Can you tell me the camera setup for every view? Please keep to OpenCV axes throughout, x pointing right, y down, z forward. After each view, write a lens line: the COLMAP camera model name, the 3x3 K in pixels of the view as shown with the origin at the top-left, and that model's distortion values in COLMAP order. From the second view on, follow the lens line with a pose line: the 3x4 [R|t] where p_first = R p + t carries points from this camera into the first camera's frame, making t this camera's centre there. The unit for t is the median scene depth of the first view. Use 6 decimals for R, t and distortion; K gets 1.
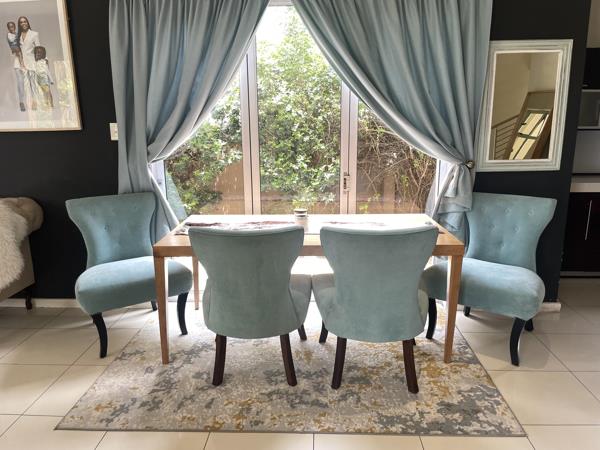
lens RADIAL K [[457.7, 0, 296.5], [0, 457.7, 225.2], [0, 0, 1]] dist [0.027763, -0.037092]
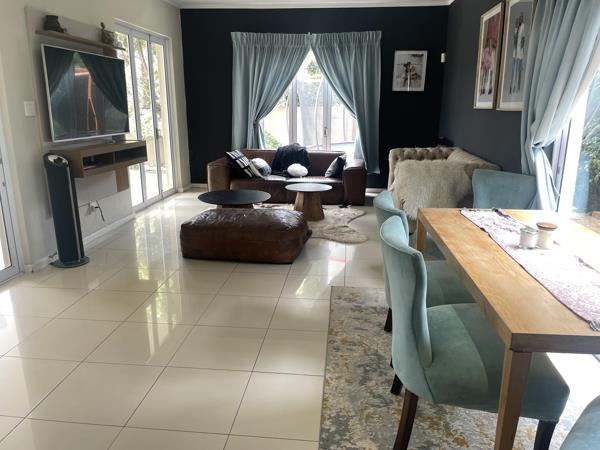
lens RADIAL K [[457.7, 0, 298.5], [0, 457.7, 223.4], [0, 0, 1]] dist [0.027763, -0.037092]
pose [[-0.080599, 0.258385, -0.962674, 0.908726], [-0.224641, 0.936259, 0.270103, -0.173037], [0.971102, 0.238026, -0.017418, 0.749288]]
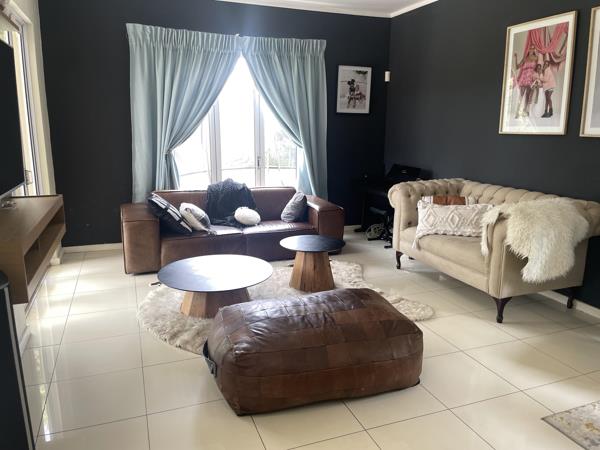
lens RADIAL K [[457.7, 0, 298.5], [0, 457.7, 222.9], [0, 0, 1]] dist [0.027763, -0.037092]
pose [[0.379292, 0.200035, -0.903396, 0.111935], [-0.215638, 0.968577, 0.123933, -0.000393], [0.899799, 0.147800, 0.410508, -0.001235]]
